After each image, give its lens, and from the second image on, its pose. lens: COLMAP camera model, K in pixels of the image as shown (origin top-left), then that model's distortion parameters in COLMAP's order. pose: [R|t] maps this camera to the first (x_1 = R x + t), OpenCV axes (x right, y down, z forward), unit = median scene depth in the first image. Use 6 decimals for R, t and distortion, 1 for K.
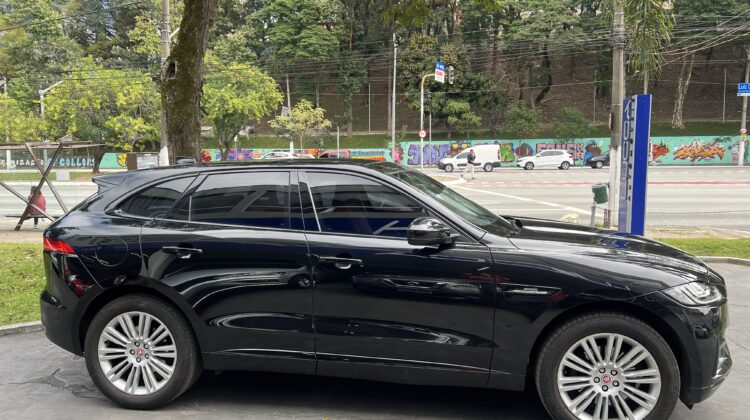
lens RADIAL K [[570.1, 0, 377.7], [0, 570.1, 220.2], [0, 0, 1]] dist [0.062161, -0.084537]
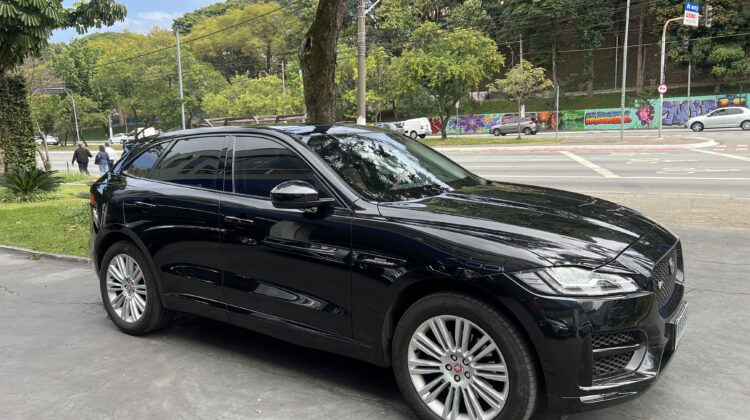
lens RADIAL K [[570.1, 0, 377.7], [0, 570.1, 220.2], [0, 0, 1]] dist [0.062161, -0.084537]
pose [[0.893086, 0.047262, -0.447396, 0.097503], [-0.021006, 0.997763, 0.063471, -0.000385], [0.449394, -0.047287, 0.892081, 0.025417]]
